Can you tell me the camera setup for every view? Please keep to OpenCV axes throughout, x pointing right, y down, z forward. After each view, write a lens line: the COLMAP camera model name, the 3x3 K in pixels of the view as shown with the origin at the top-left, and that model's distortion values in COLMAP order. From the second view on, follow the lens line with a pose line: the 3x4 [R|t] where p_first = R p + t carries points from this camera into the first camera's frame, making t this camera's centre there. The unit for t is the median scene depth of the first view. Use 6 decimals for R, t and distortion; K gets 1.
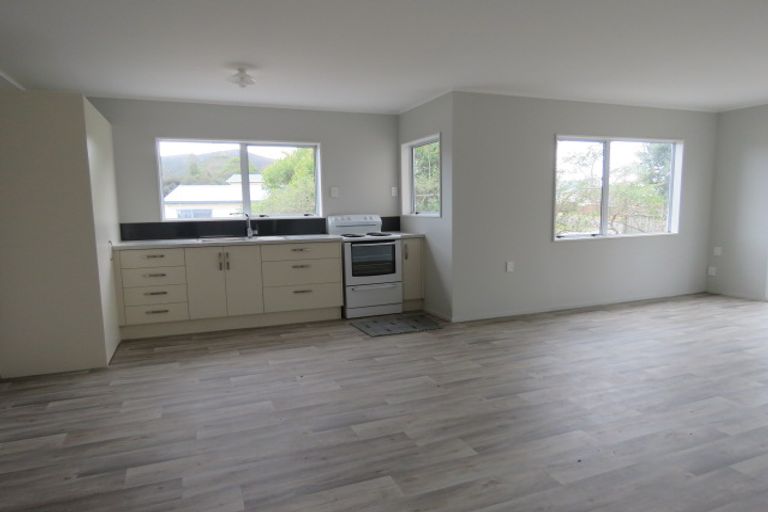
lens RADIAL K [[488.2, 0, 390.2], [0, 488.2, 254.9], [0, 0, 1]] dist [-0.006820, -0.000149]
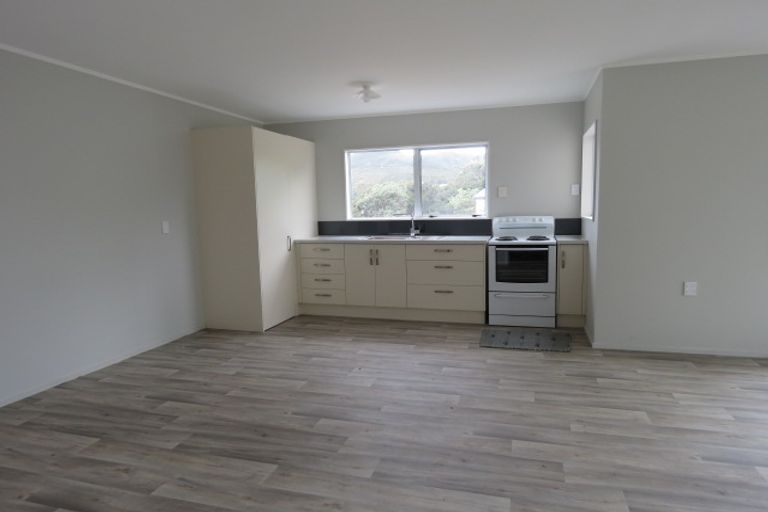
lens RADIAL K [[488.2, 0, 390.3], [0, 488.2, 259.0], [0, 0, 1]] dist [-0.006820, -0.000149]
pose [[0.780697, 0.064910, -0.621530, 0.366385], [-0.053647, 0.997881, 0.036829, -0.025150], [0.622603, 0.004591, 0.782524, 0.135151]]
